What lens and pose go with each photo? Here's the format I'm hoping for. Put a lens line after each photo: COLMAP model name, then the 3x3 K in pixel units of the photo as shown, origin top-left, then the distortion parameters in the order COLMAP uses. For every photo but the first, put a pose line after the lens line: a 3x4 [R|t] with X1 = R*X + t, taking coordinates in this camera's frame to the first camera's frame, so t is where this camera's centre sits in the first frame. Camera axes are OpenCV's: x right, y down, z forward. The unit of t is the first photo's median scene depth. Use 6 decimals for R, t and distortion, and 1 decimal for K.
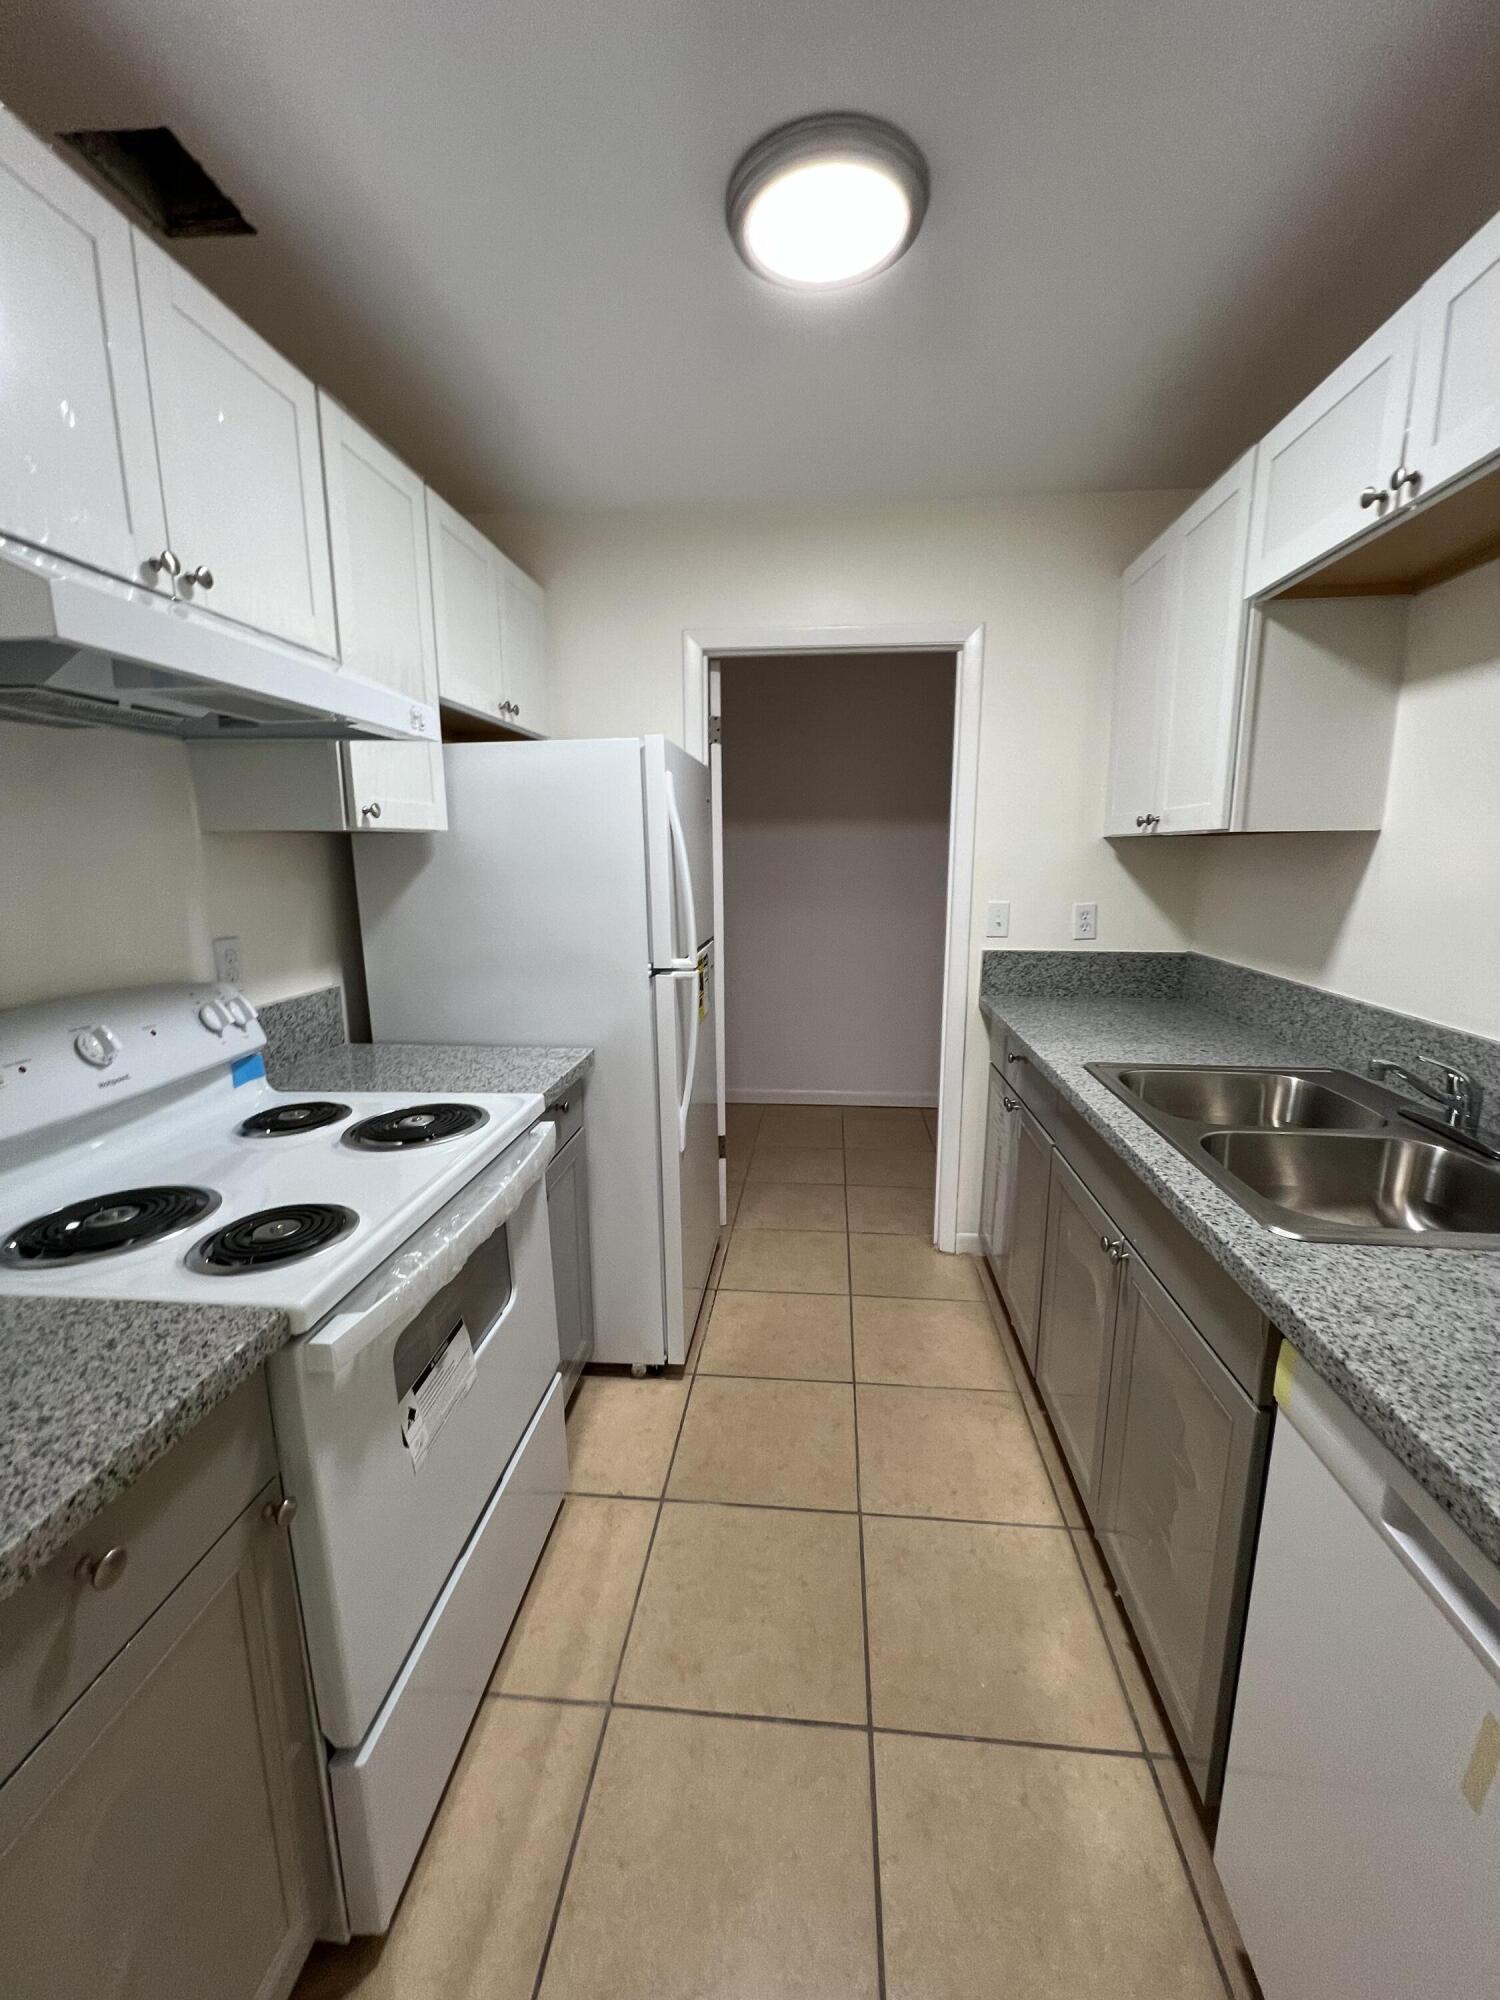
lens RADIAL K [[806.4, 0, 748.5], [0, 806.4, 990.3], [0, 0, 1]] dist [-0.003482, 0.001572]
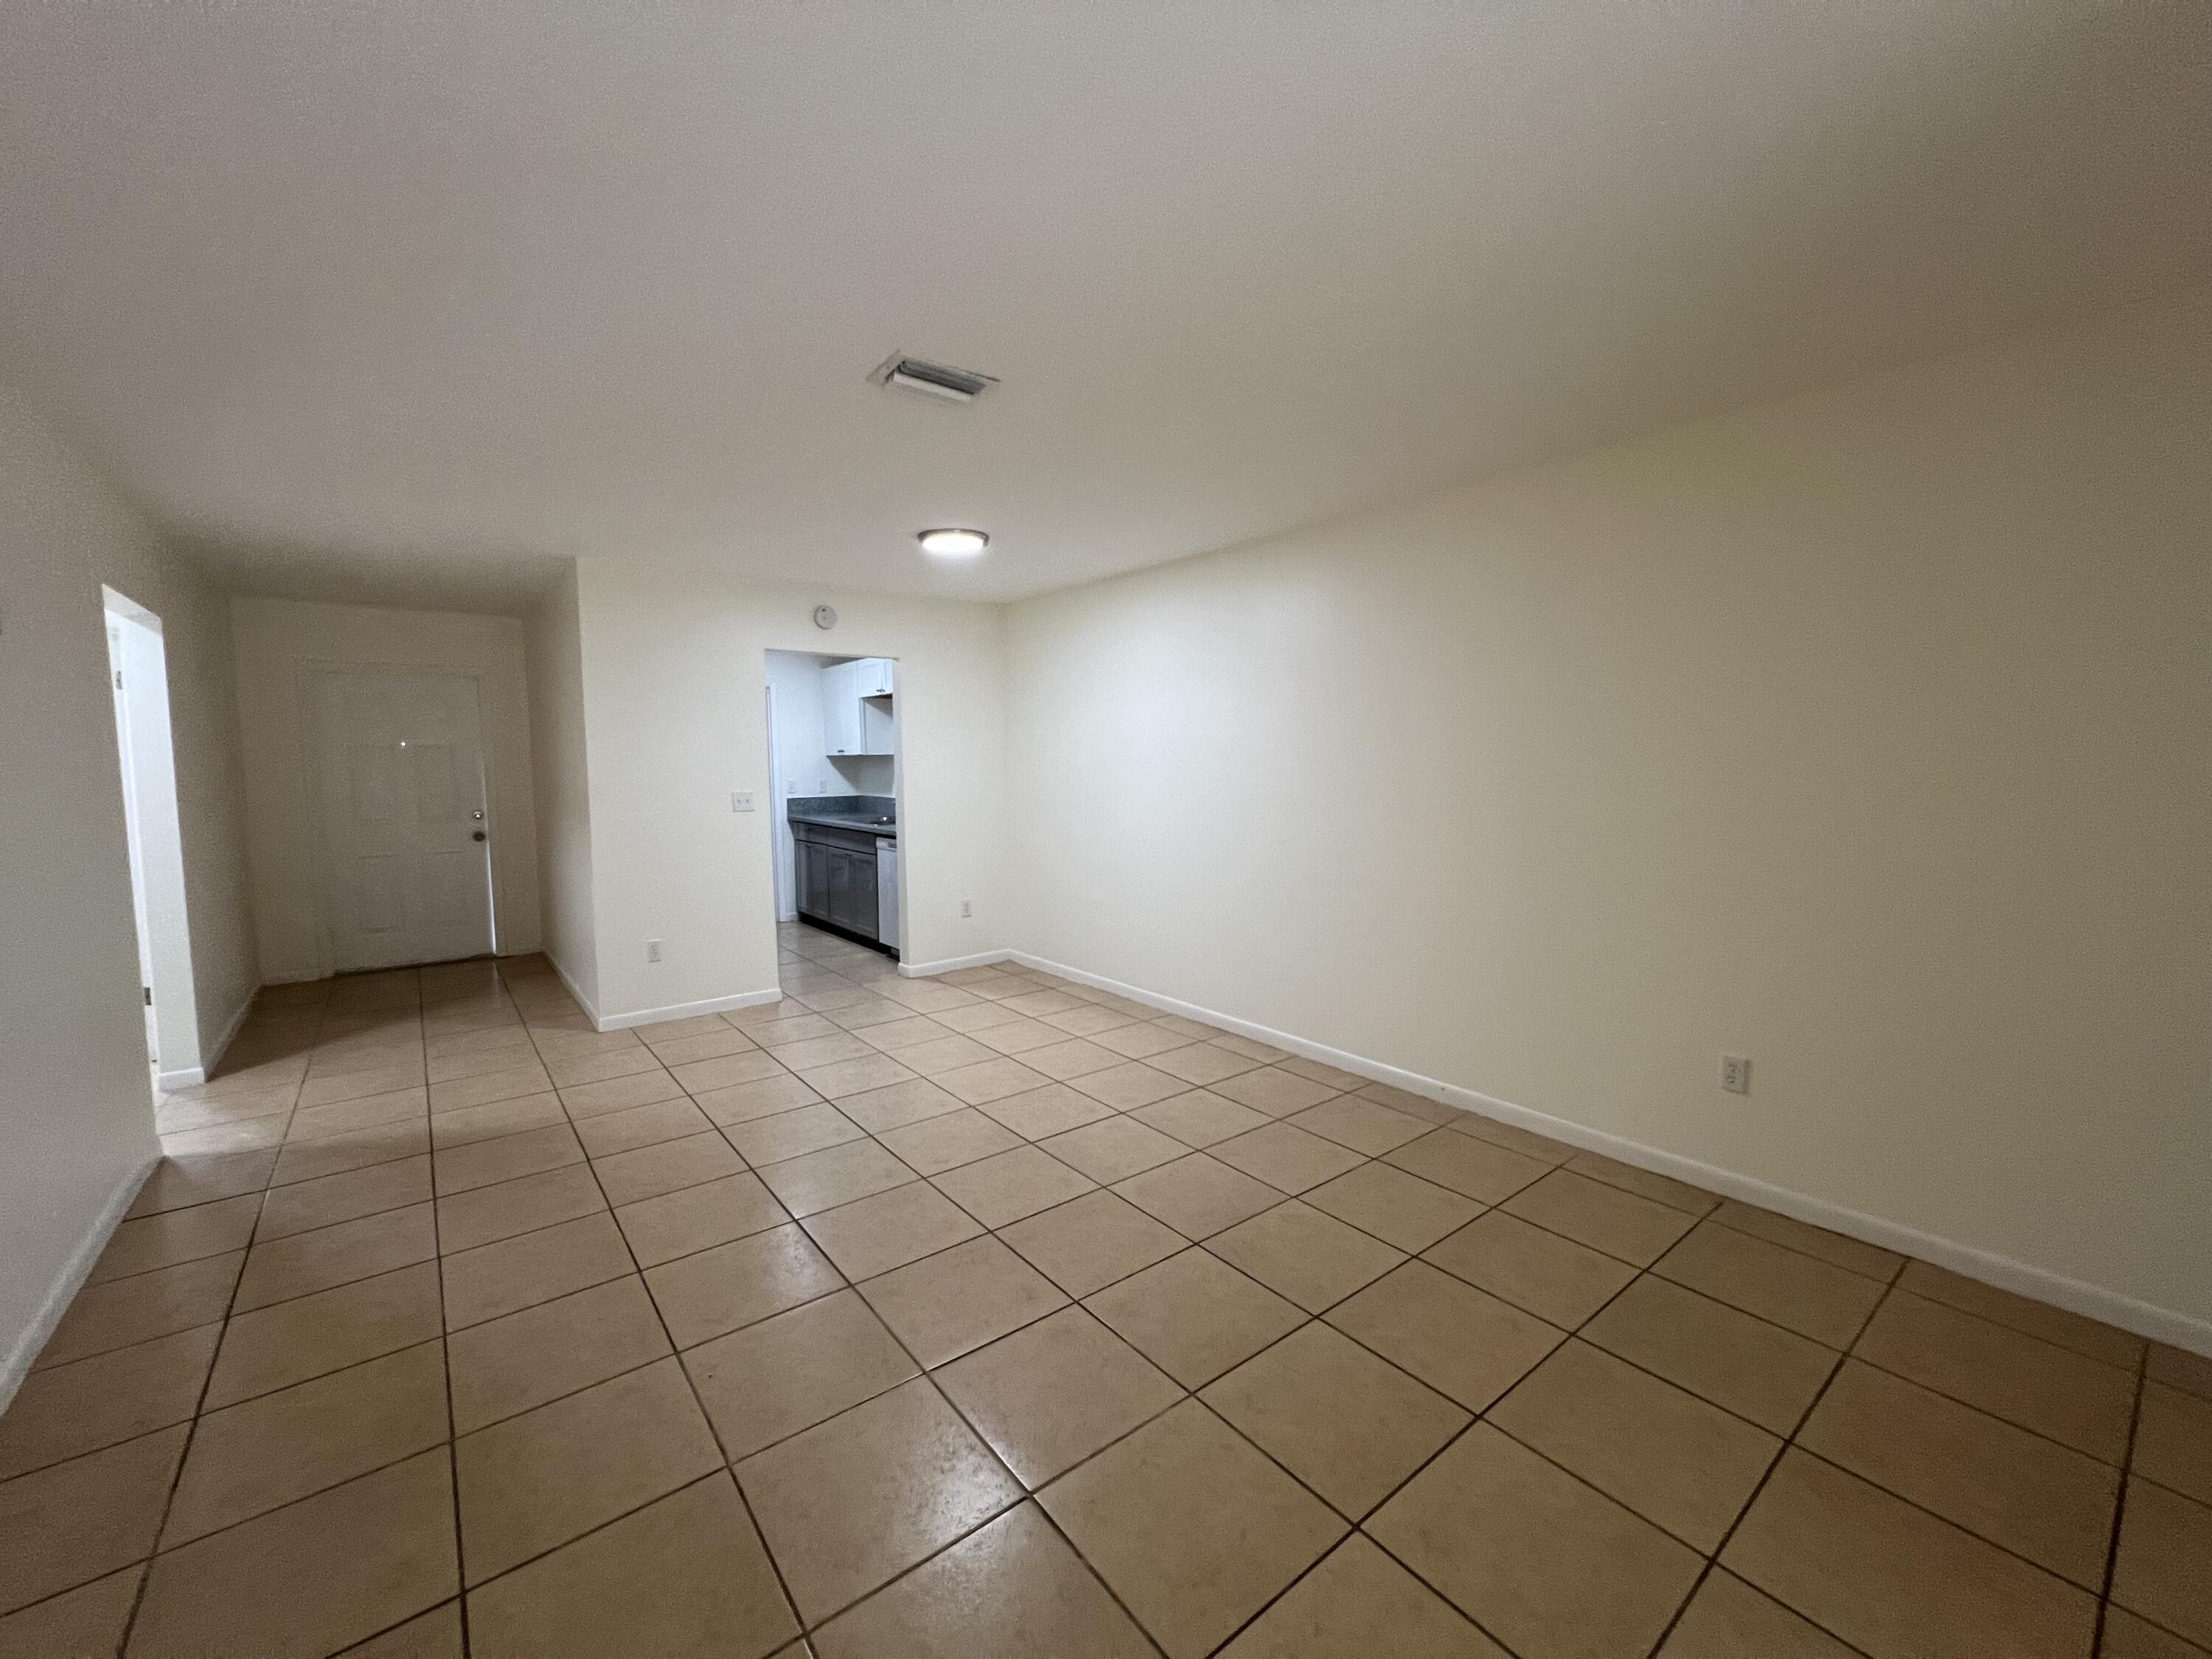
lens RADIAL K [[889.2, 0, 1138.0], [0, 889.2, 819.2], [0, 0, 1]] dist [-0.000383, 0.000166]
pose [[0.746757, -0.064474, 0.661965, -1.317839], [0.131502, 0.989955, -0.051927, 0.533513], [-0.651967, 0.125827, 0.747734, -3.246804]]
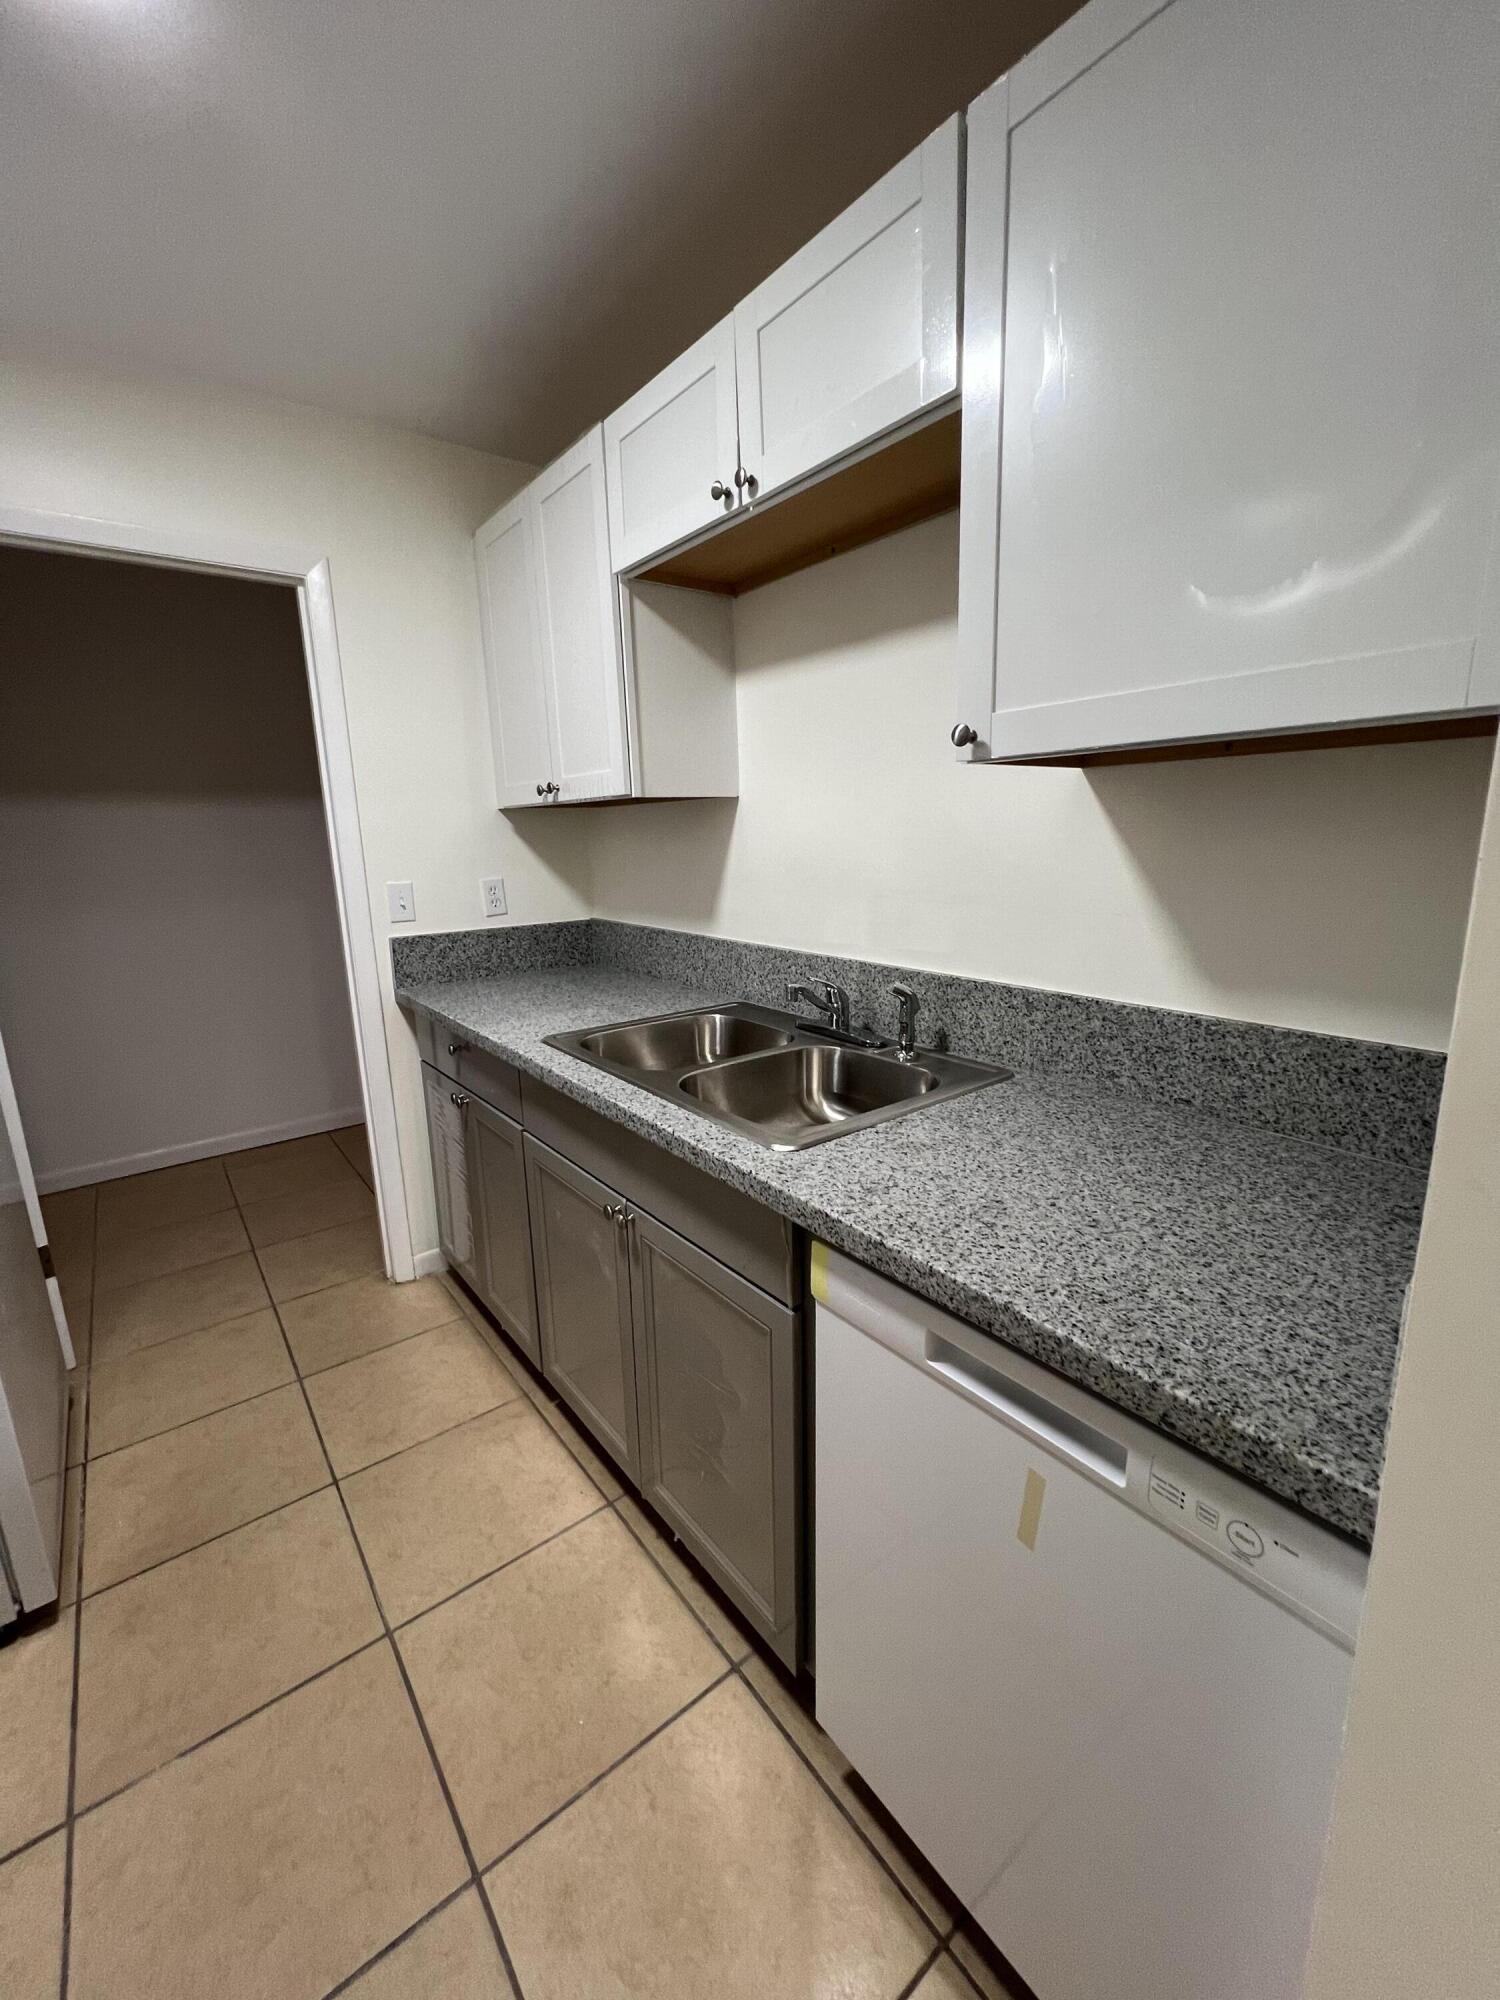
lens RADIAL K [[806.4, 0, 750.2], [0, 806.4, 997.4], [0, 0, 1]] dist [-0.003482, 0.001572]
pose [[0.721600, -0.154749, 0.674794, -0.049525], [0.140543, 0.987147, 0.076088, 0.004923], [-0.677895, 0.039933, 0.734073, 0.132921]]
